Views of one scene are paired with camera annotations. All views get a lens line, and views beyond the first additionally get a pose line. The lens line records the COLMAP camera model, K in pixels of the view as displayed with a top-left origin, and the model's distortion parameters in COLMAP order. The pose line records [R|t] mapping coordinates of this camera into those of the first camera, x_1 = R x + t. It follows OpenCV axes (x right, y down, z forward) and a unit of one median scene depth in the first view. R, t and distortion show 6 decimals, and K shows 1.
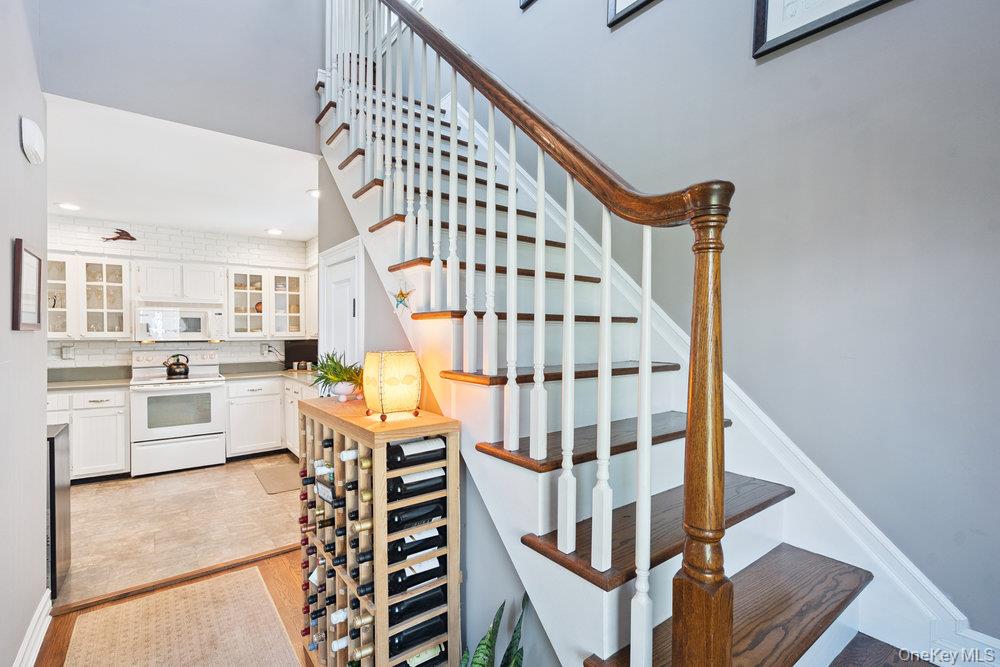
lens RADIAL K [[459.8, 0, 501.4], [0, 459.8, 341.4], [0, 0, 1]] dist [-0.000983, 0.000878]
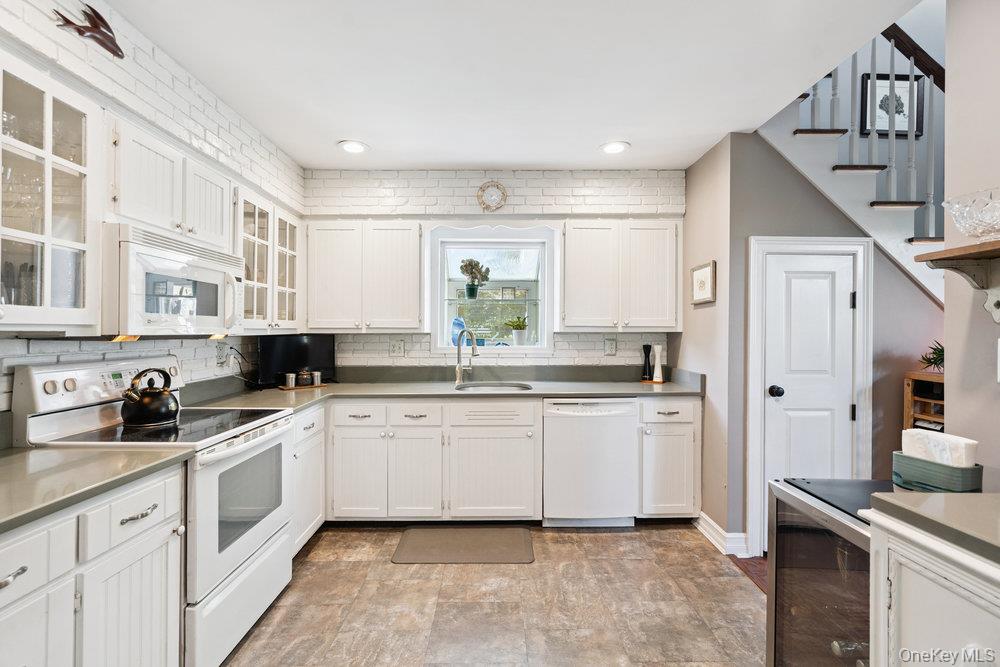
lens RADIAL K [[459.8, 0, 507.4], [0, 459.8, 333.2], [0, 0, 1]] dist [-0.000983, 0.000878]
pose [[0.588278, 0.000465, 0.808659, -0.854282], [0.010791, 0.999906, -0.008425, 0.003354], [-0.808587, 0.013683, 0.588218, 0.506622]]
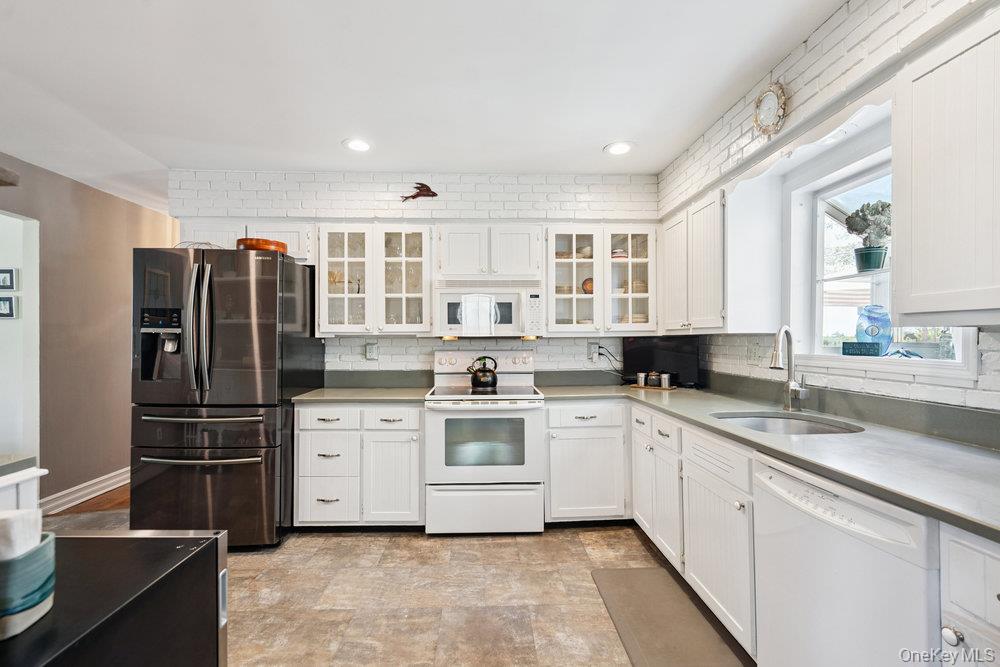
lens RADIAL K [[459.8, 0, 494.6], [0, 459.8, 334.5], [0, 0, 1]] dist [-0.000983, 0.000878]
pose [[0.816081, -0.005571, -0.577911, -0.289006], [-0.007486, 0.999768, -0.020209, 0.008898], [0.577889, 0.020818, 0.815850, 0.441442]]
